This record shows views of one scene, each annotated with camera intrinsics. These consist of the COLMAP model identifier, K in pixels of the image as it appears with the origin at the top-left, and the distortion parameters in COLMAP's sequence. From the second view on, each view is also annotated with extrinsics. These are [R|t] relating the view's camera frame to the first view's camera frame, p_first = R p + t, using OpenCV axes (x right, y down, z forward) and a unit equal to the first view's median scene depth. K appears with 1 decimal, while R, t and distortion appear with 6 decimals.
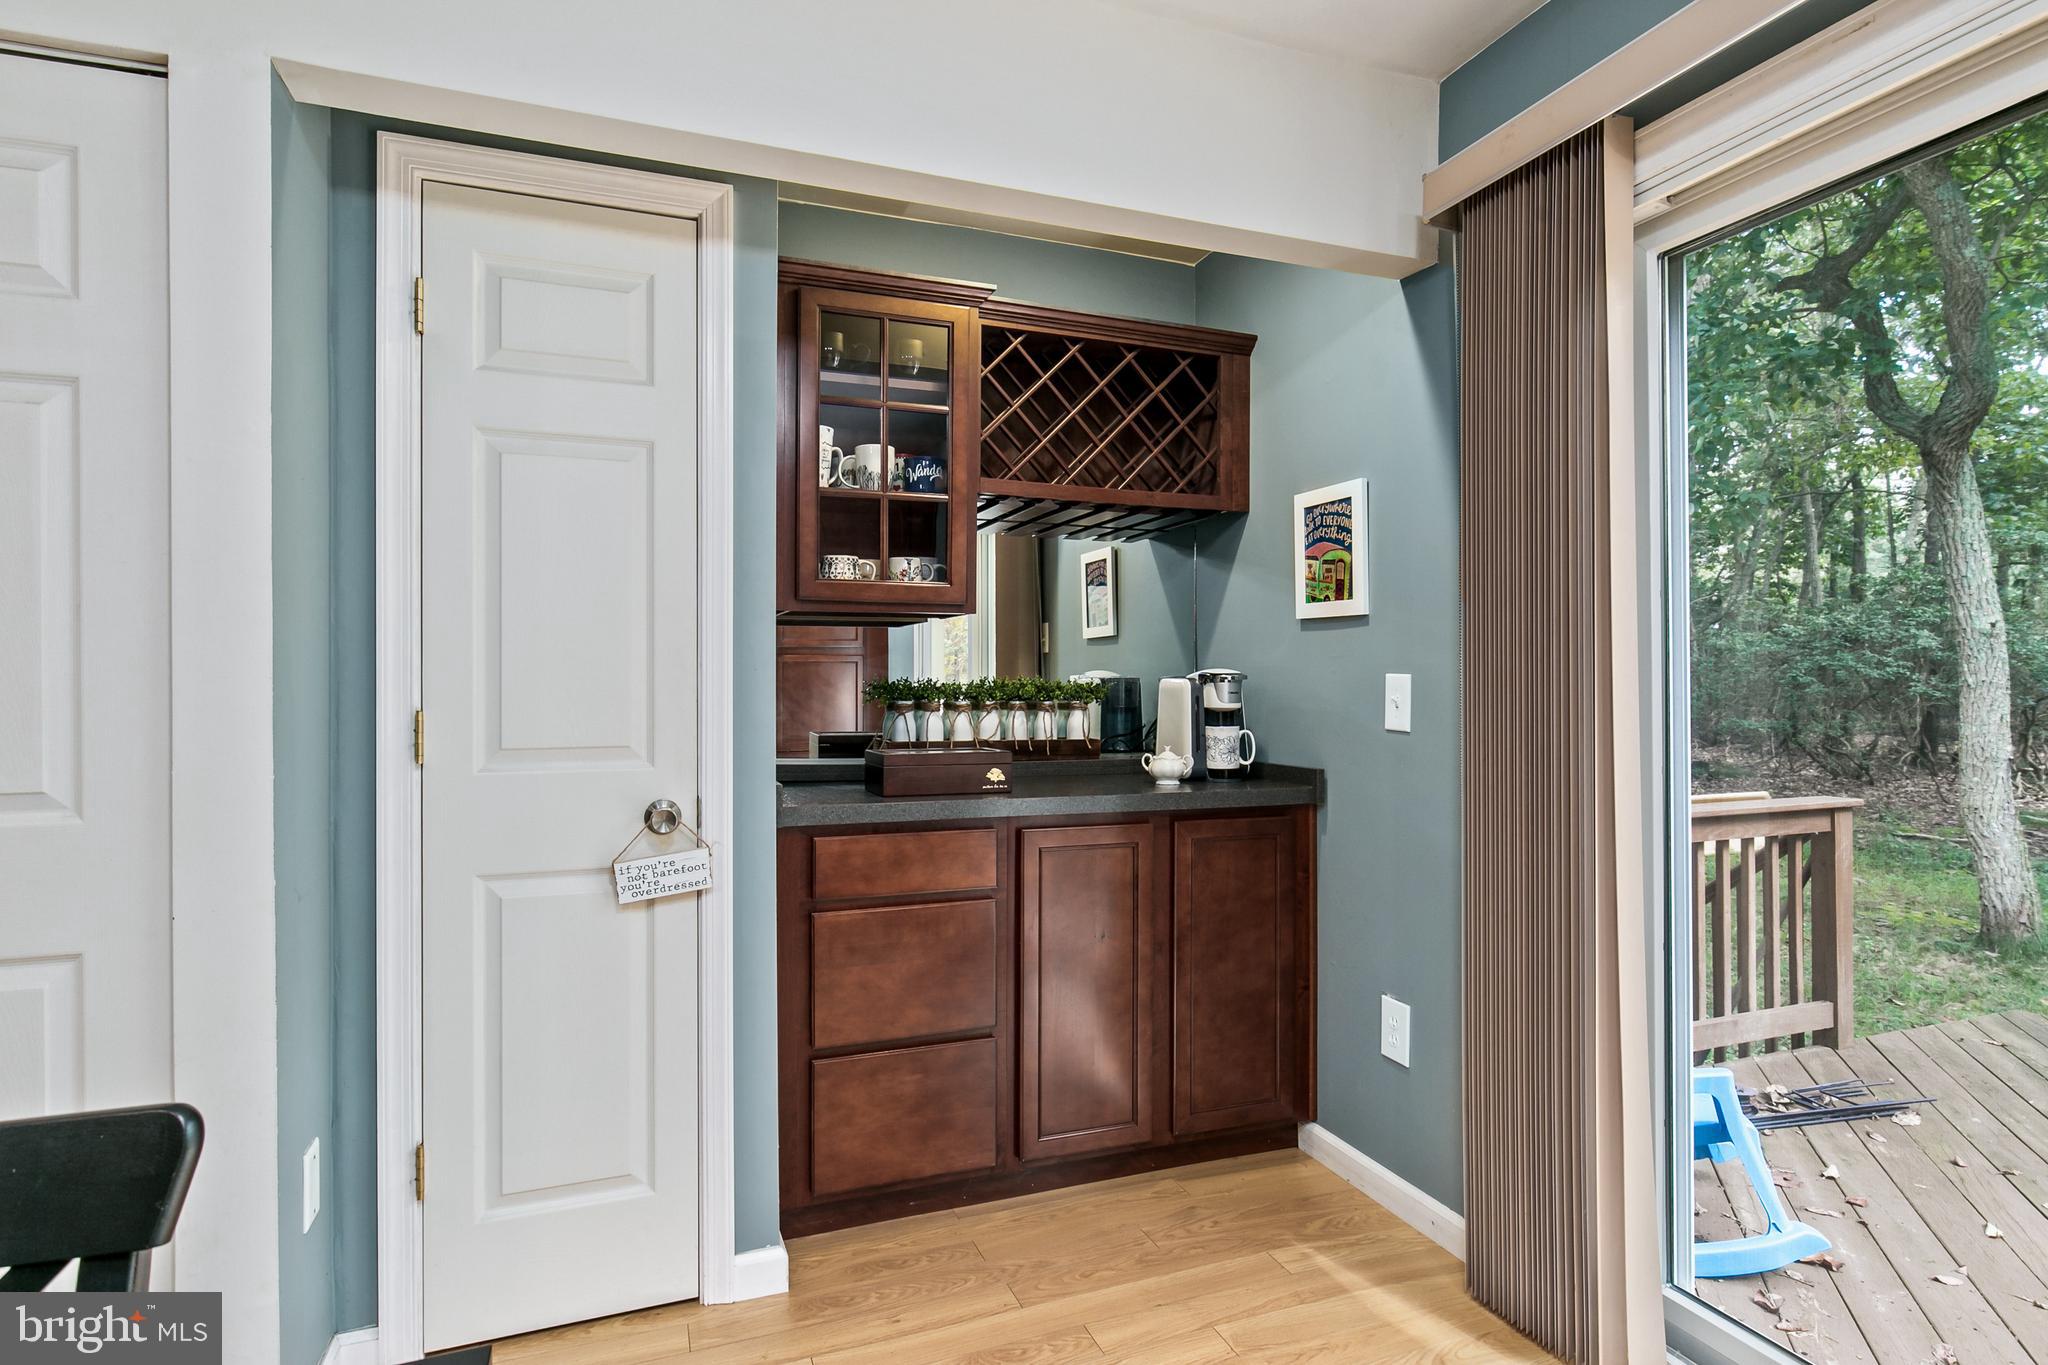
lens RADIAL K [[1058.7, 0, 1016.3], [0, 1058.7, 681.4], [0, 0, 1]] dist [0.000127, -0.000098]
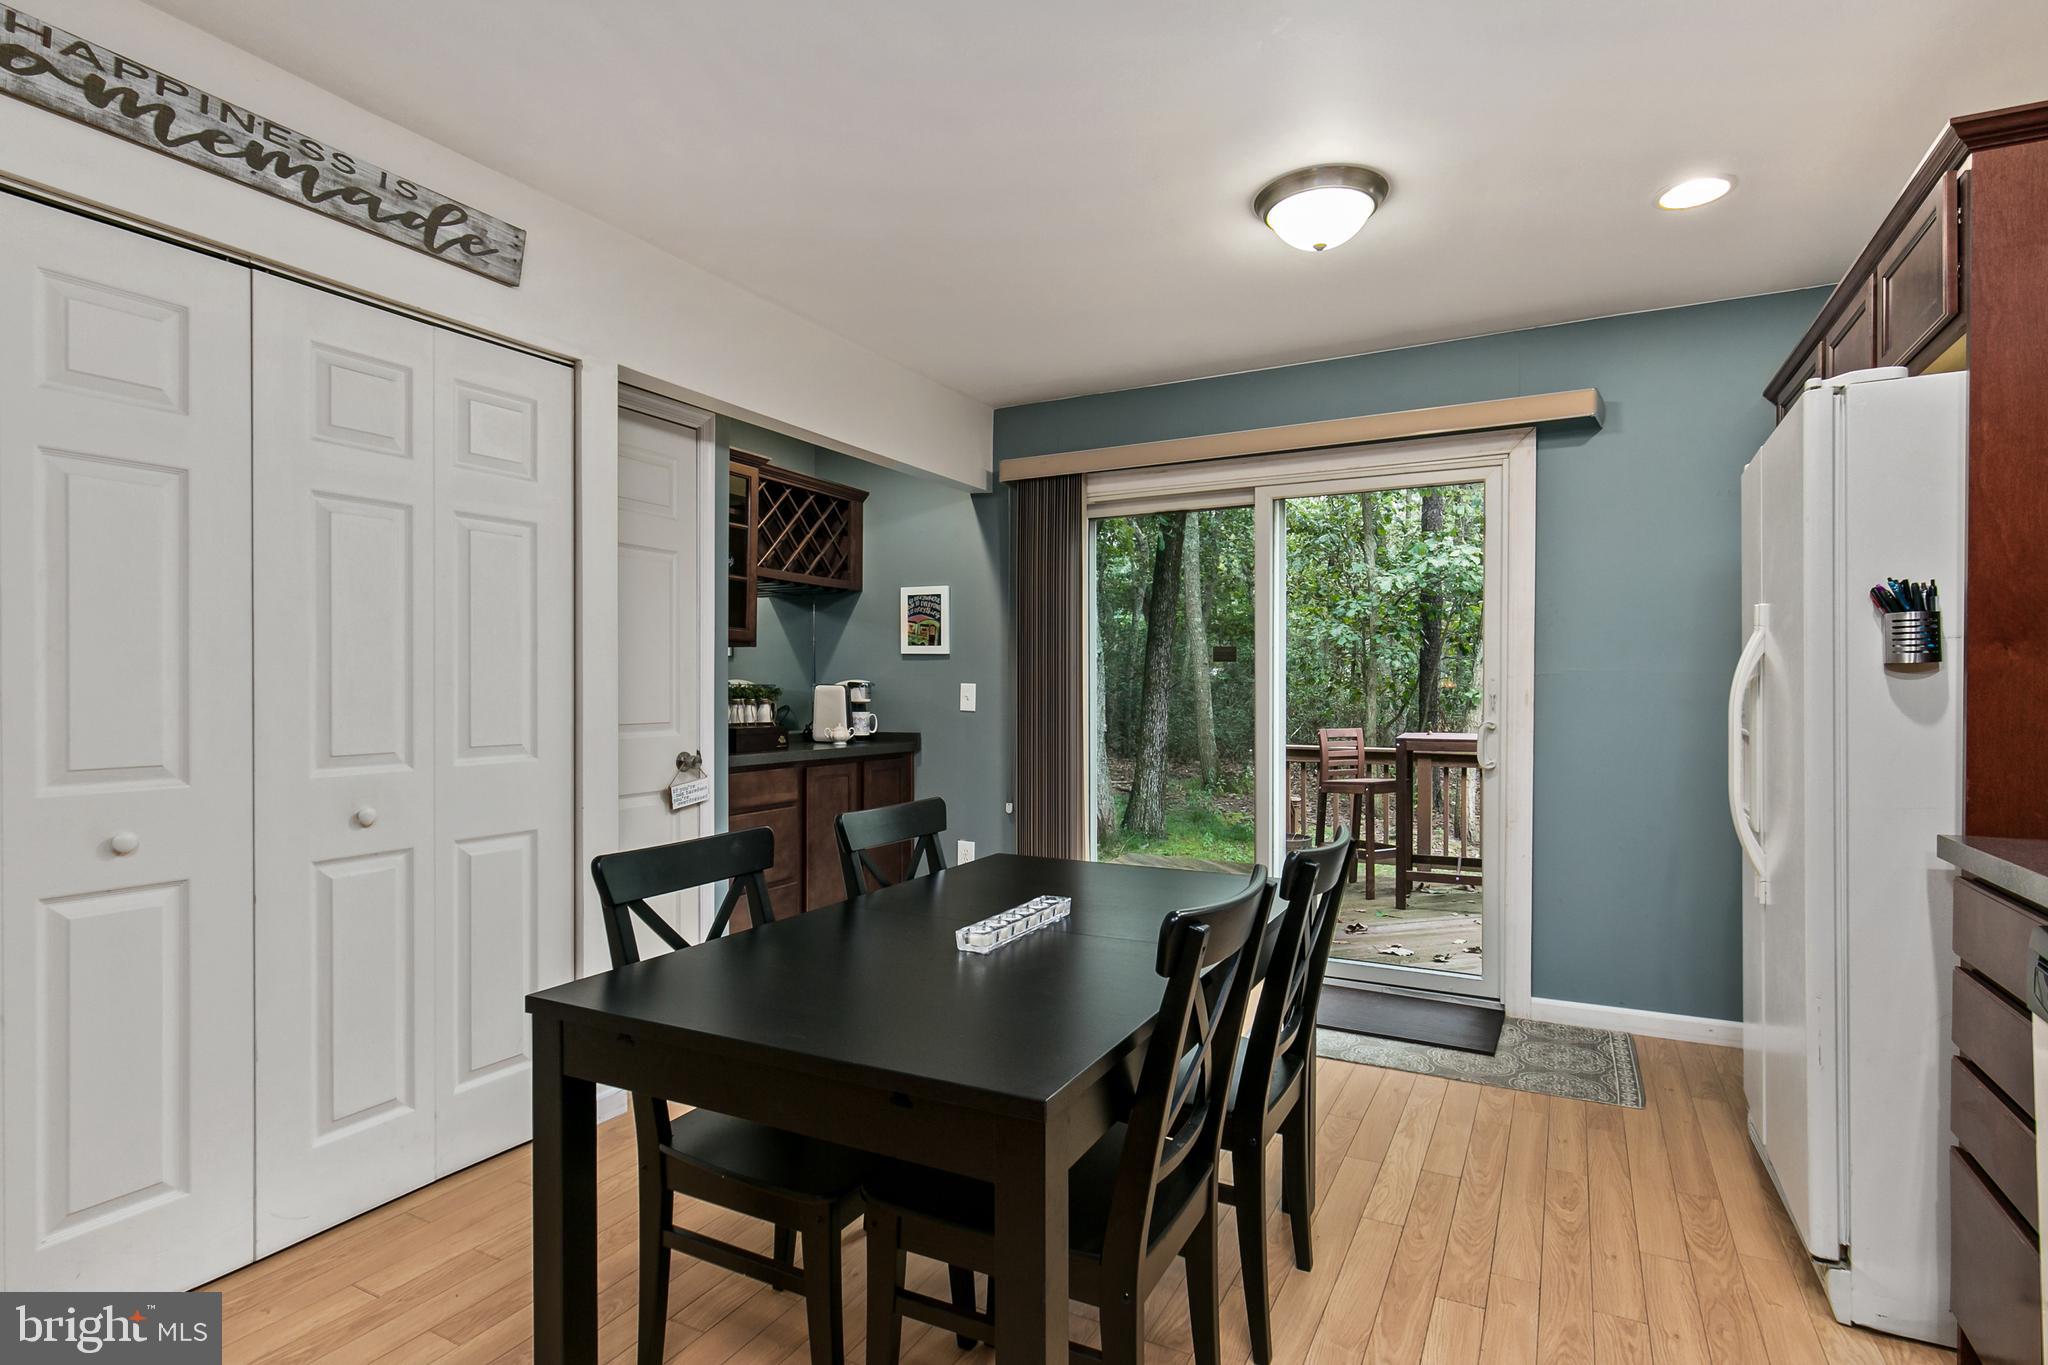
lens RADIAL K [[1029.6, 0, 1024.0], [0, 1029.6, 682.5], [0, 0, 1]] dist [0.000705, -0.000387]
pose [[0.750297, 0.007624, 0.661057, -0.790940], [-0.002271, 0.999957, -0.008956, 0.007916], [-0.661097, 0.005219, 0.750282, -0.518887]]
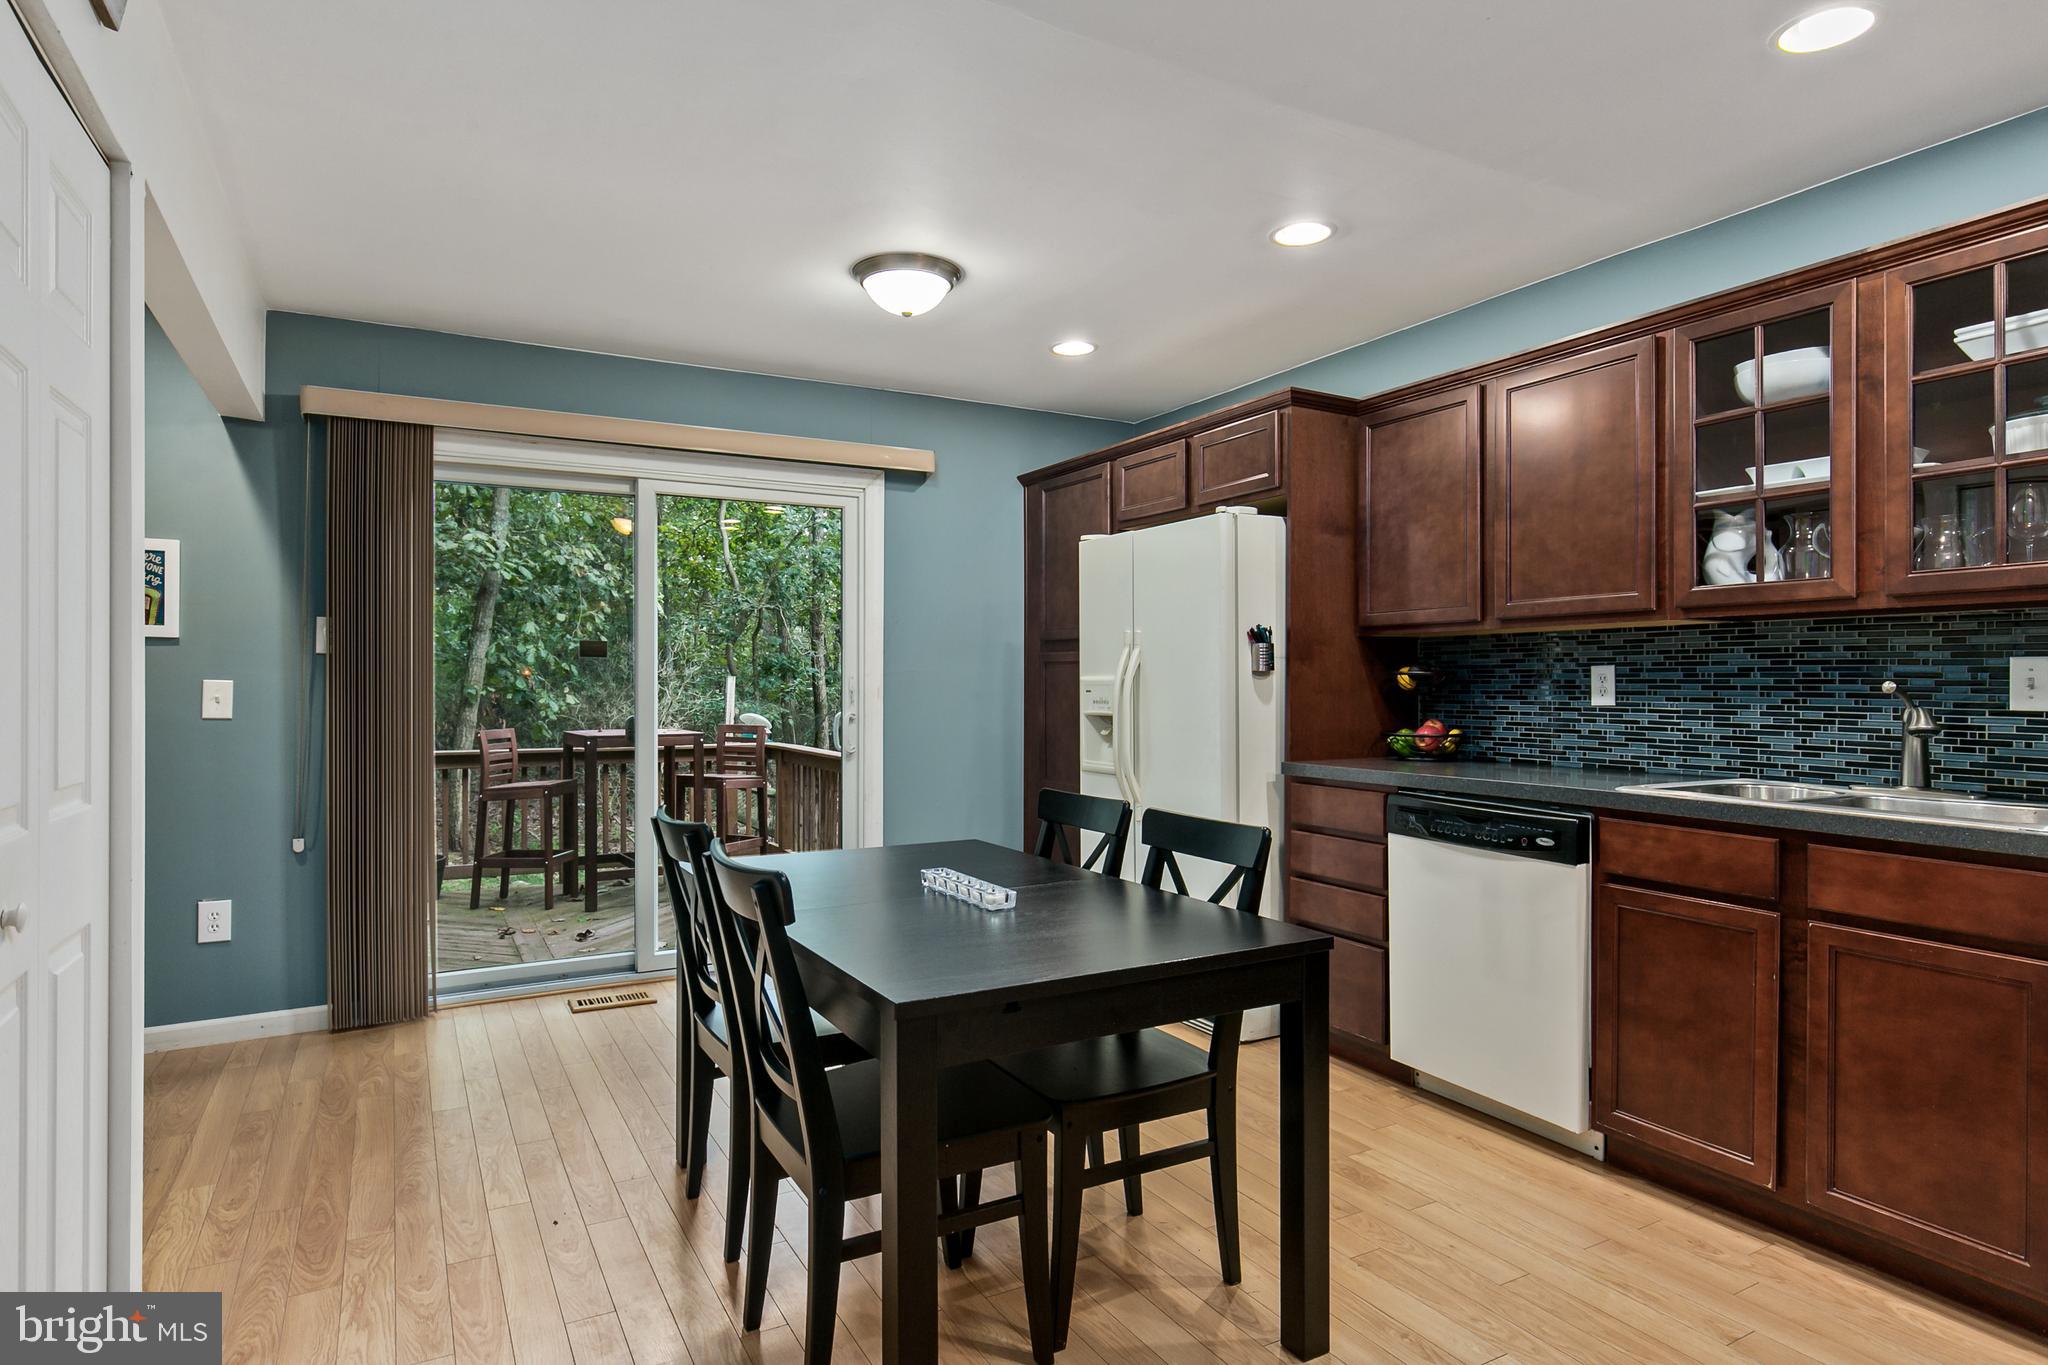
lens RADIAL K [[1132.8, 0, 1019.6], [0, 1132.8, 680.0], [0, 0, 1]] dist [0.002394, 0.000145]
pose [[-0.145524, 0.006895, 0.989331, -1.228793], [0.003666, 0.999973, -0.006430, 0.006679], [-0.989348, 0.002691, -0.145545, 0.105346]]
